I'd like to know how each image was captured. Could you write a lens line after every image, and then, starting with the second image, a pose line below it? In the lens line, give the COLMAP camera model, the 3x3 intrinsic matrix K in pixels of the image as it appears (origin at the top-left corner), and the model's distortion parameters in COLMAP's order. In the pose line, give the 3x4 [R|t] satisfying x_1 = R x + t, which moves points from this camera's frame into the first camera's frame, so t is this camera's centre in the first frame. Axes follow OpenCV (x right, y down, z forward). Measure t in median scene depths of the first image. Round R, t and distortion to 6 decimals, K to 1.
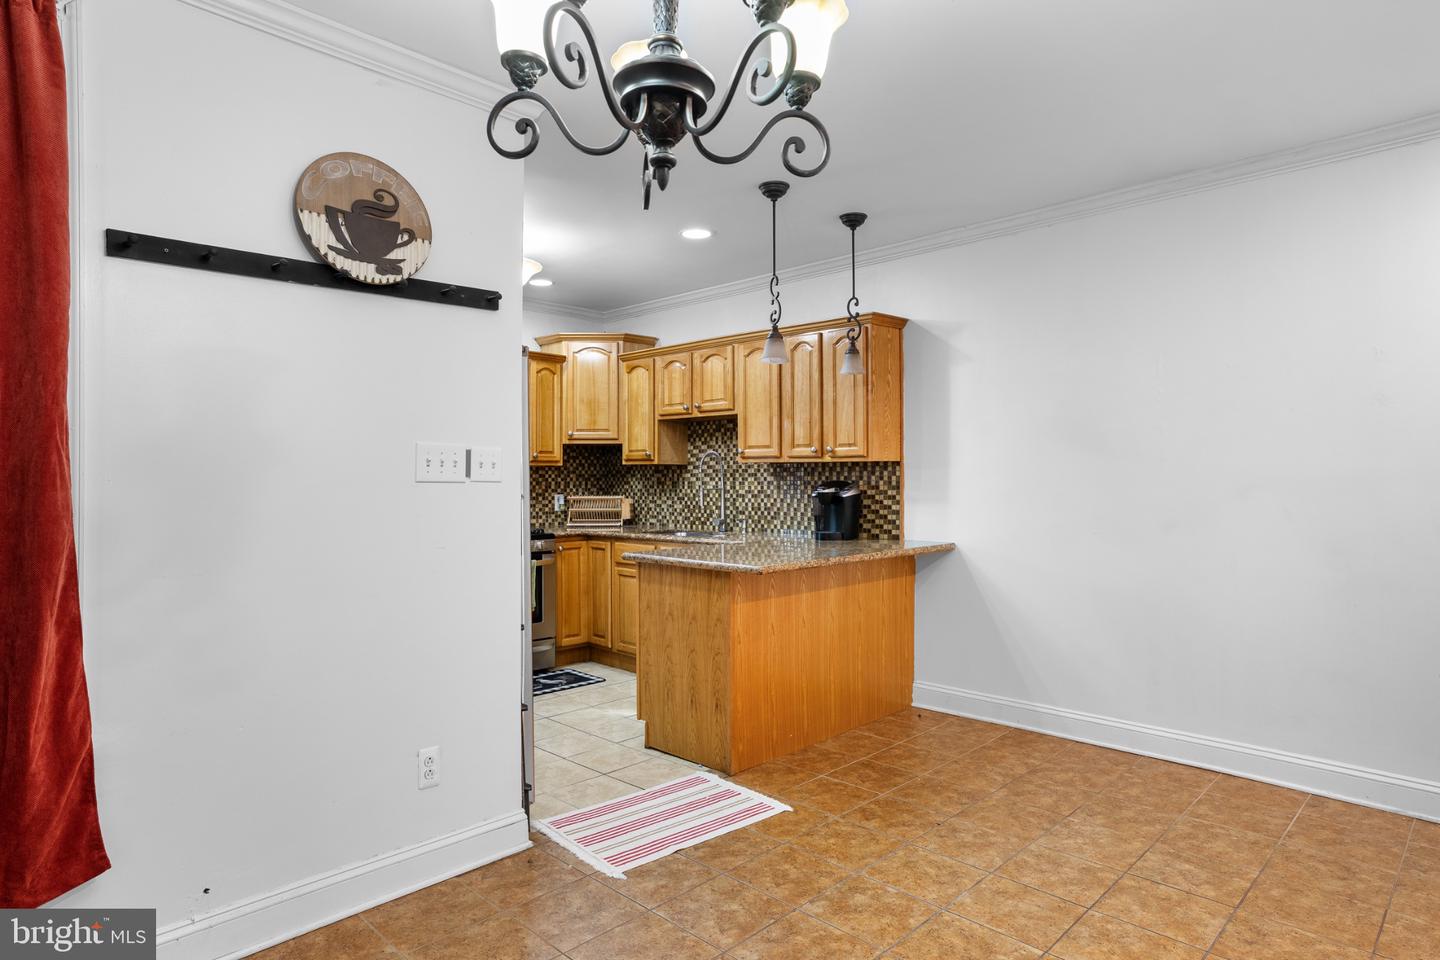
lens RADIAL K [[806.5, 0, 727.1], [0, 806.5, 472.2], [0, 0, 1]] dist [-0.017961, 0.017455]
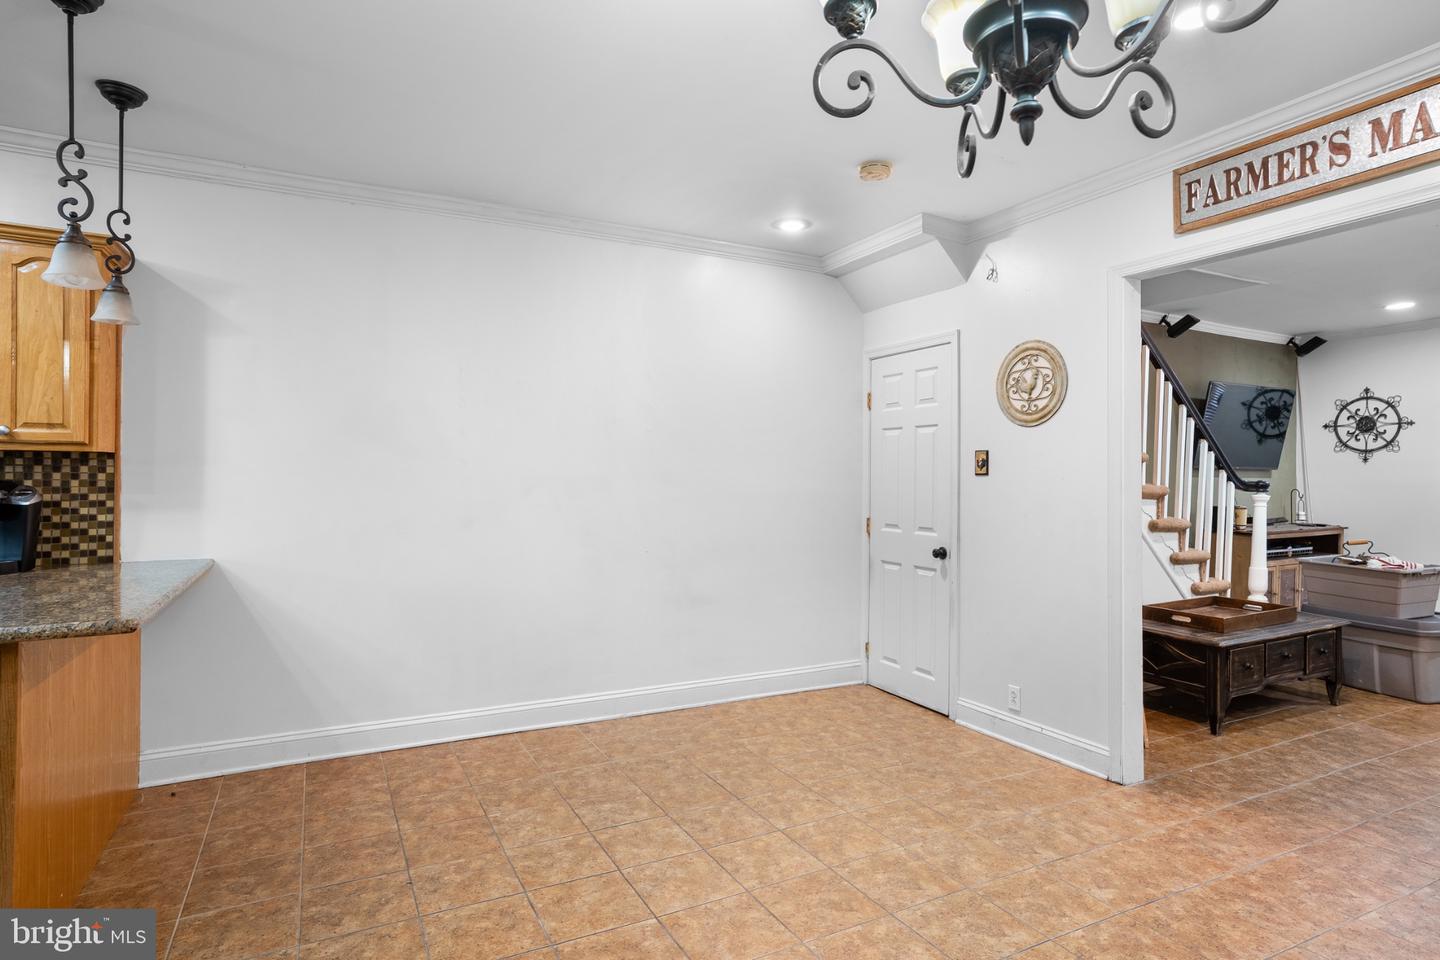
lens RADIAL K [[778.6, 0, 709.8], [0, 778.6, 473.9], [0, 0, 1]] dist [-0.033713, 0.026690]
pose [[0.319157, 0.007362, 0.947673, -0.262921], [-0.010185, 0.999939, -0.004338, 0.002733], [-0.947647, -0.008267, 0.319212, 0.280228]]
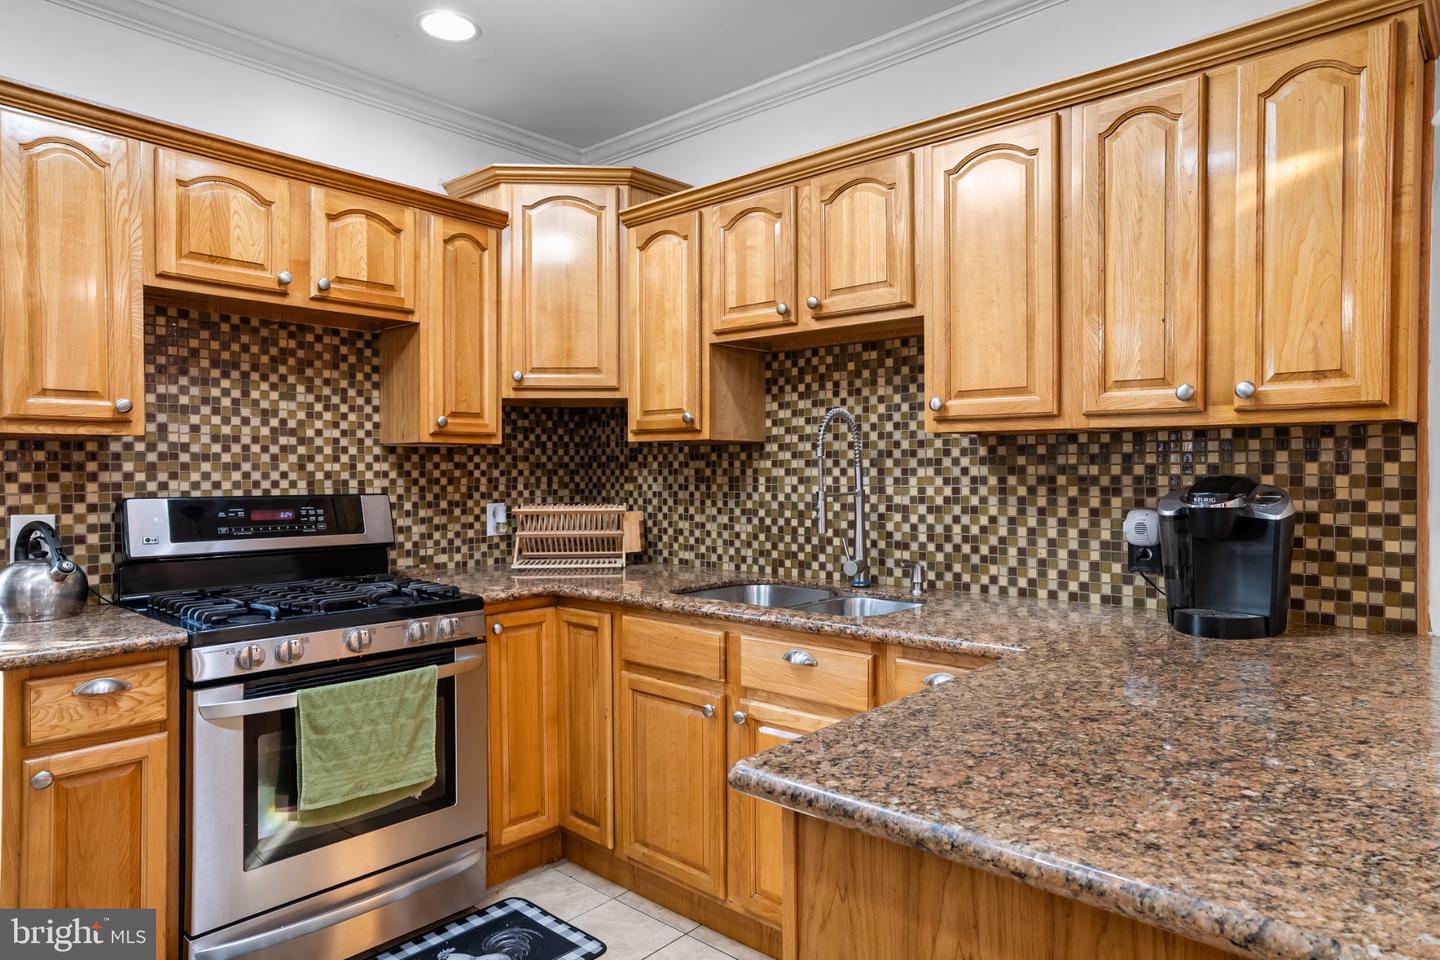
lens RADIAL K [[870.0, 0, 731.9], [0, 870.0, 472.1], [0, 0, 1]] dist [-0.006085, 0.013367]
pose [[0.998708, -0.002078, 0.050769, -0.120682], [0.001584, 0.999951, 0.009768, 0.004530], [-0.050787, -0.009675, 0.998663, 0.611399]]
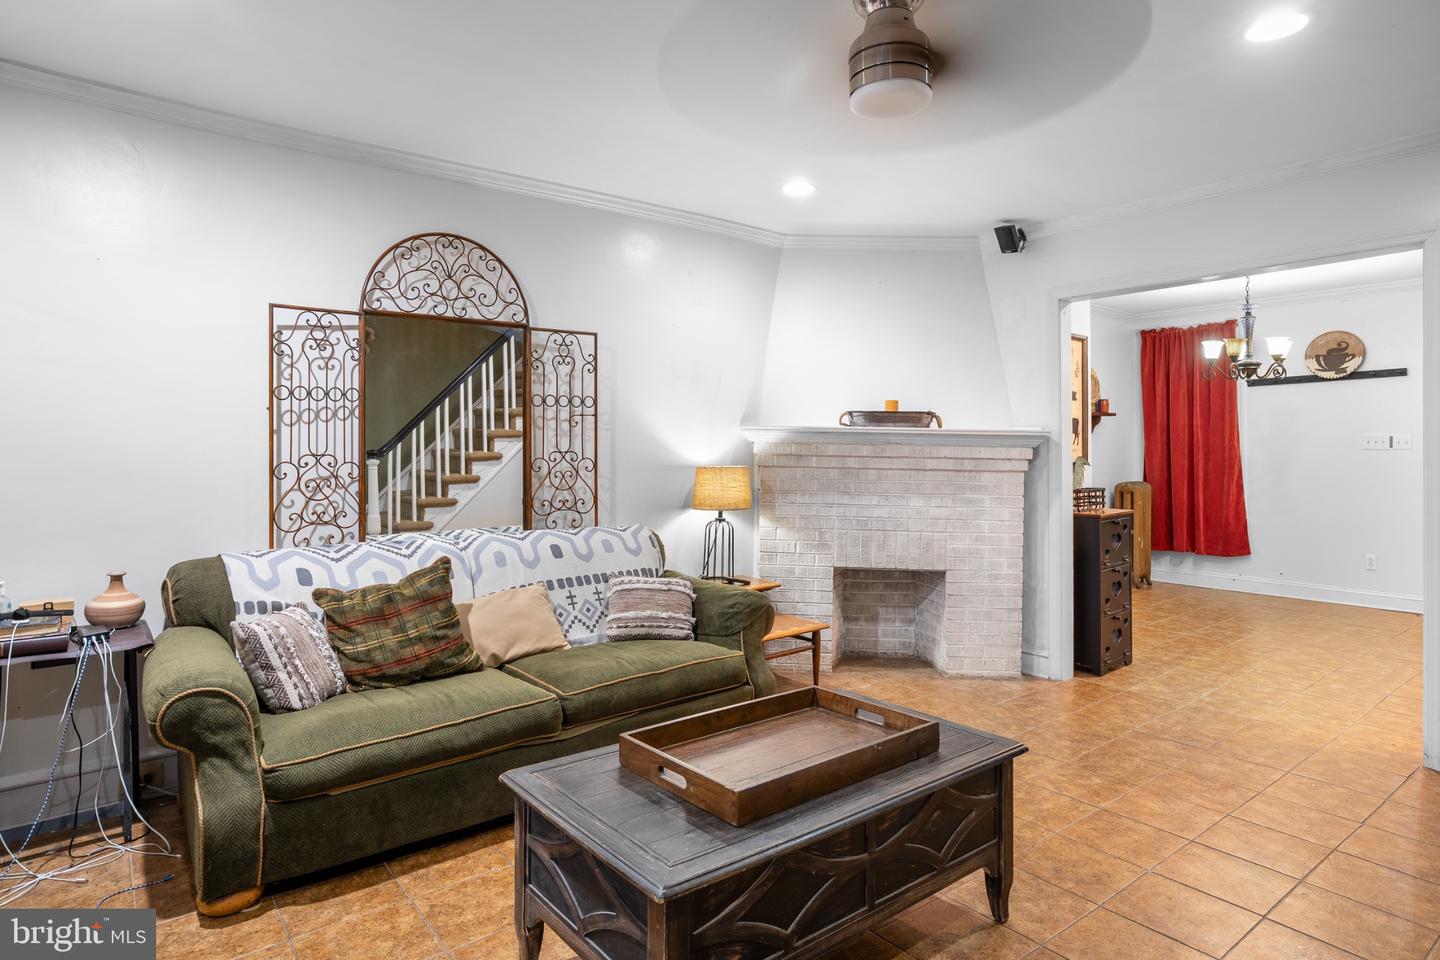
lens RADIAL K [[806.5, 0, 732.0], [0, 806.5, 437.0], [0, 0, 1]] dist [-0.017961, 0.017455]
pose [[-0.111617, -0.011391, -0.993686, 1.316744], [0.009141, 0.999880, -0.012489, -0.007898], [0.993709, -0.010477, -0.111500, -0.396043]]
